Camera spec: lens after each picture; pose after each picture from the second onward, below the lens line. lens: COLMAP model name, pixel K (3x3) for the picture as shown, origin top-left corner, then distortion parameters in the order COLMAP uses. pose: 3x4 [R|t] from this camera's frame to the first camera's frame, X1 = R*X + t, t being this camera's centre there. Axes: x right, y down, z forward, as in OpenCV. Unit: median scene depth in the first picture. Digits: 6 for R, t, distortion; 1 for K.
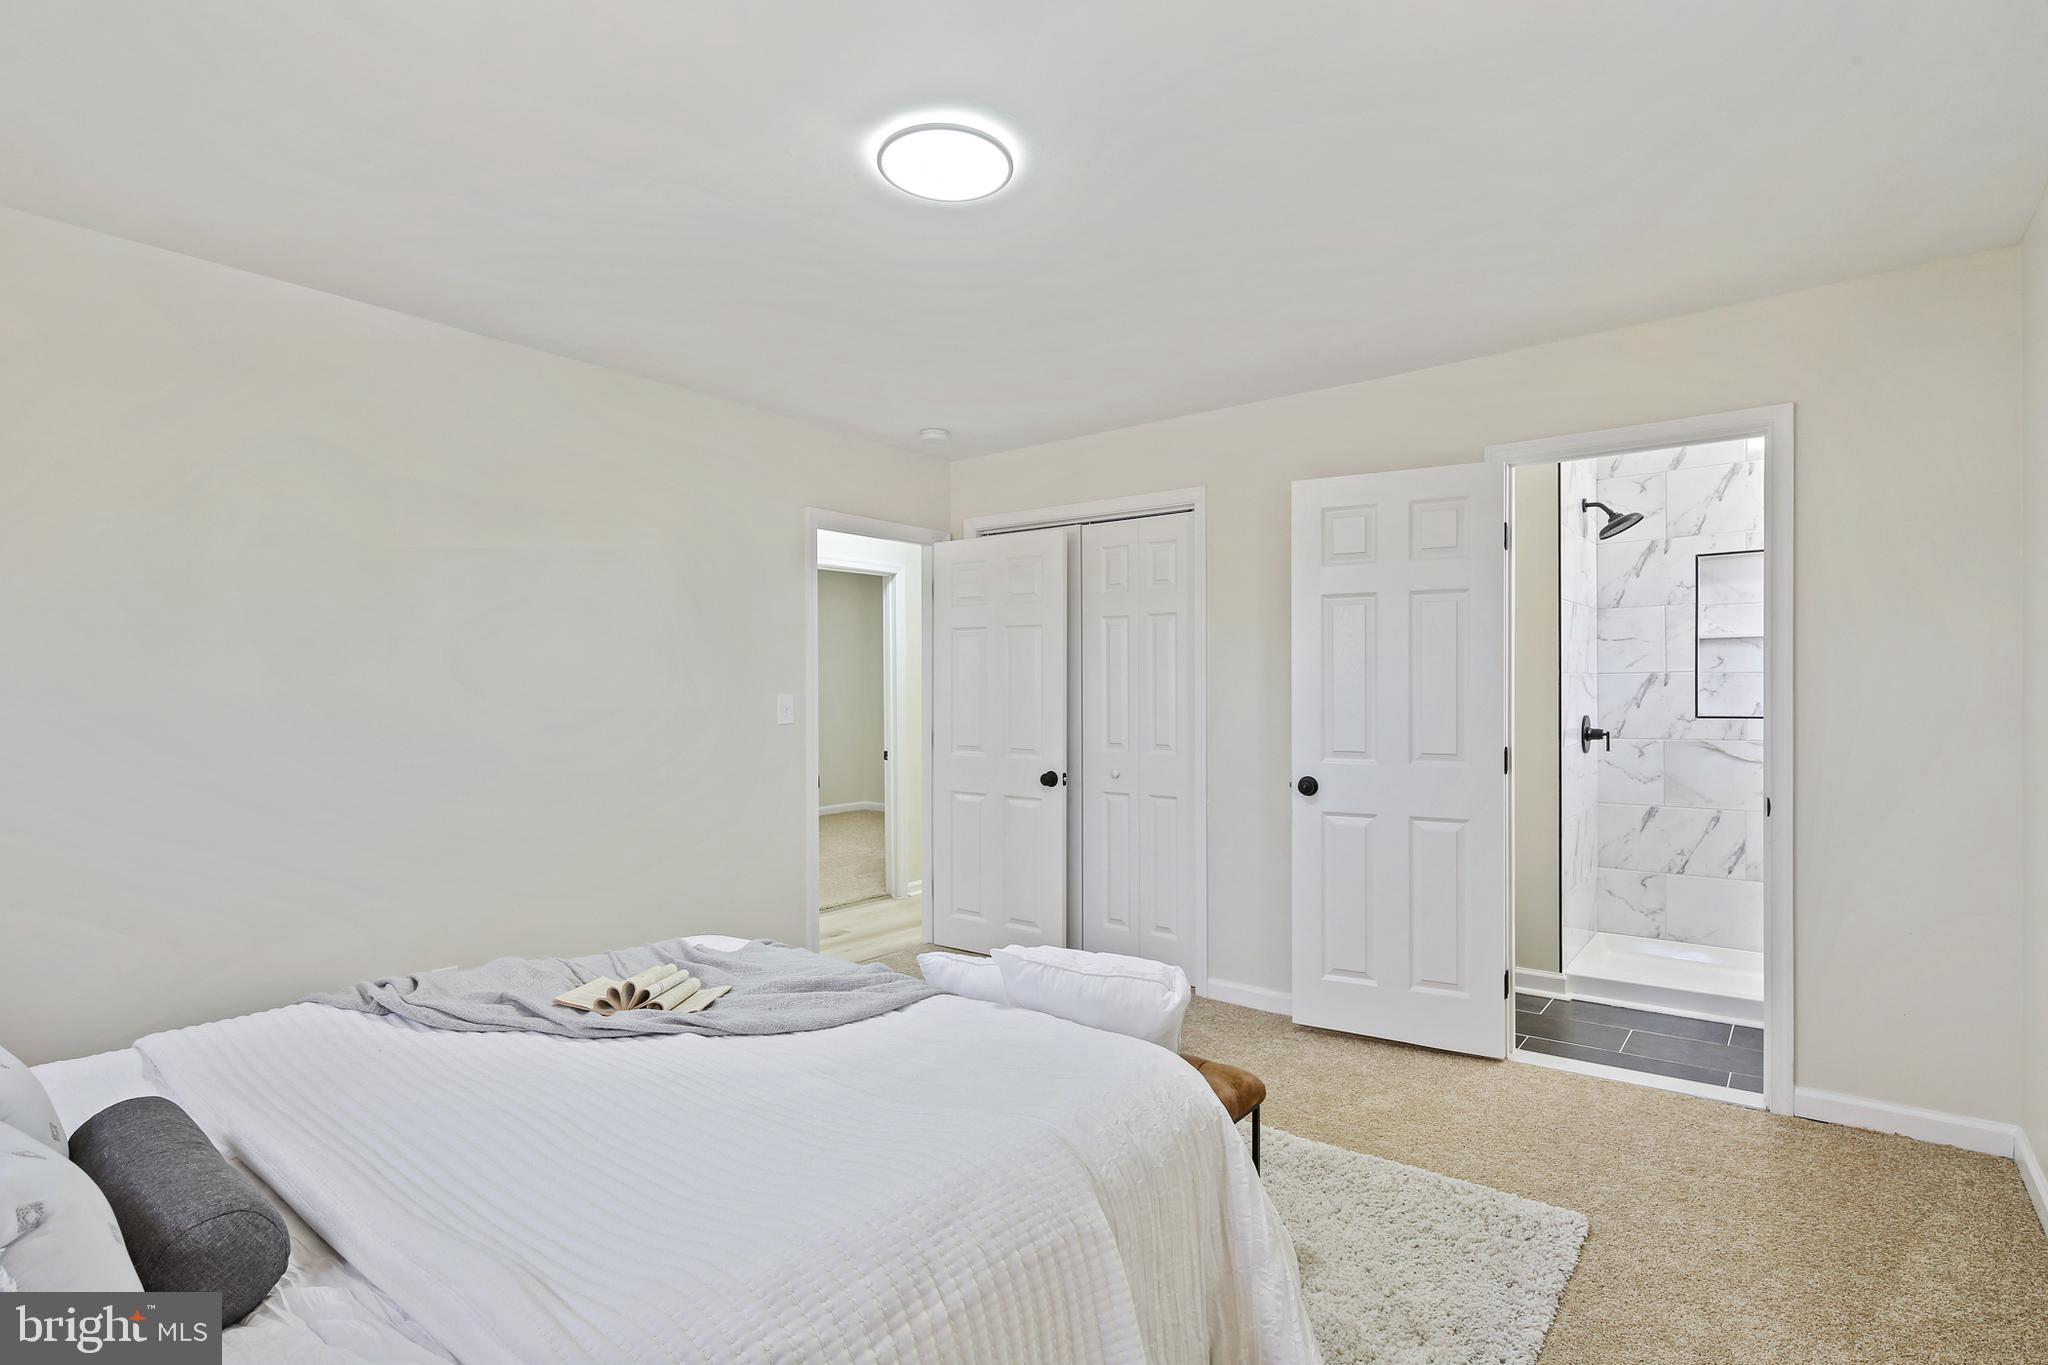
lens RADIAL K [[986.9, 0, 1023.6], [0, 986.9, 671.8], [0, 0, 1]] dist [0.001614, -0.000352]
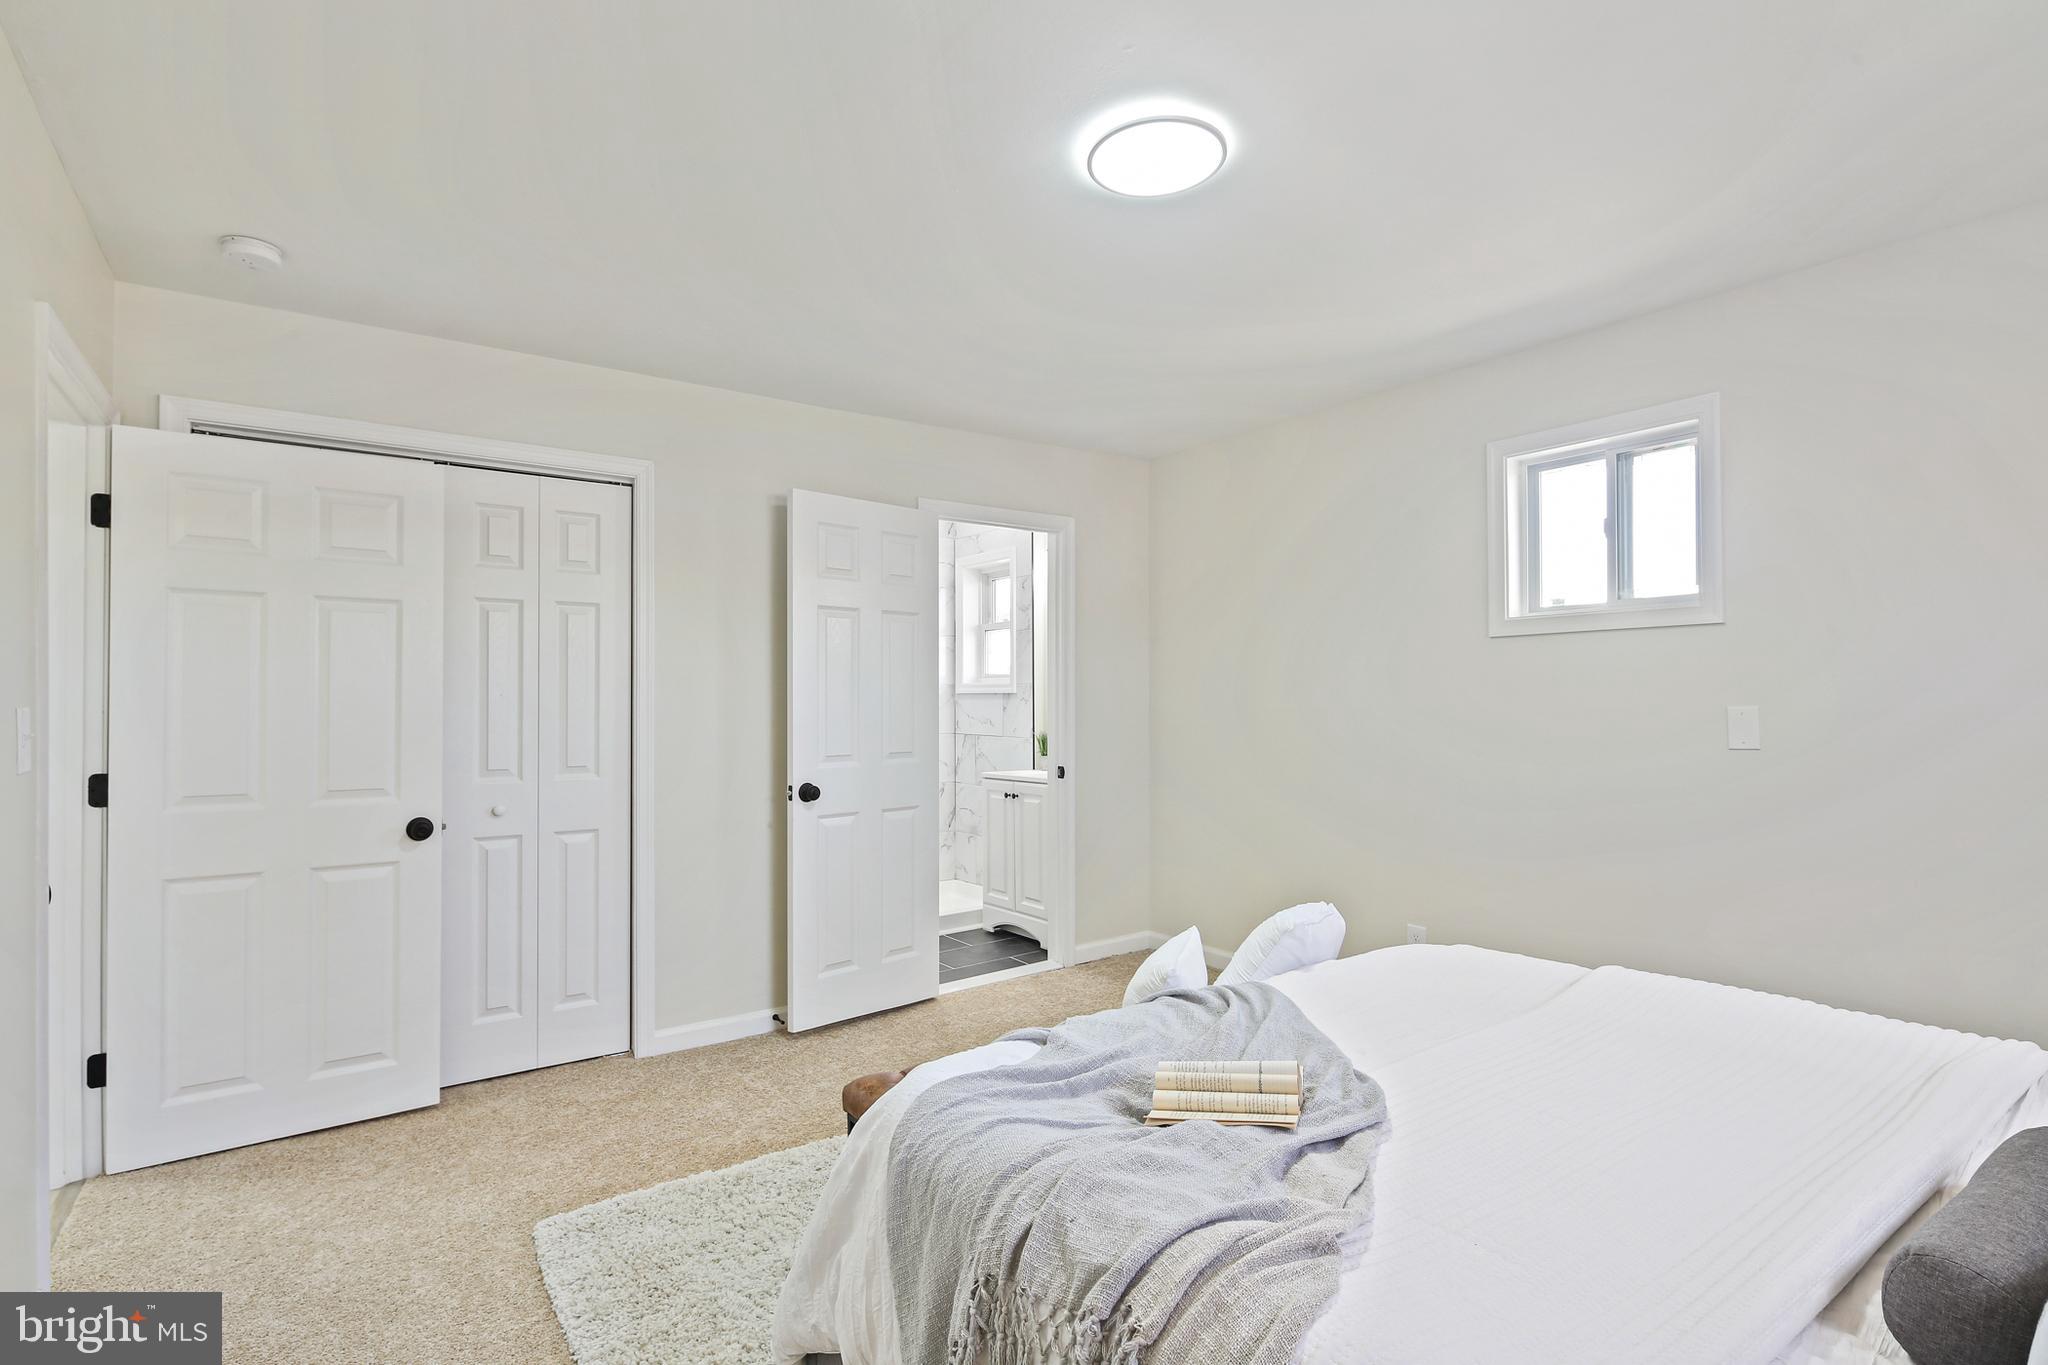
lens RADIAL K [[976.5, 0, 1024.0], [0, 976.5, 682.5], [0, 0, 1]] dist [0.012635, 0.000098]
pose [[0.295657, 0.023317, 0.955010, -0.524172], [-0.006337, 0.999728, -0.022447, 0.021666], [-0.955273, 0.000584, 0.295724, 0.424580]]
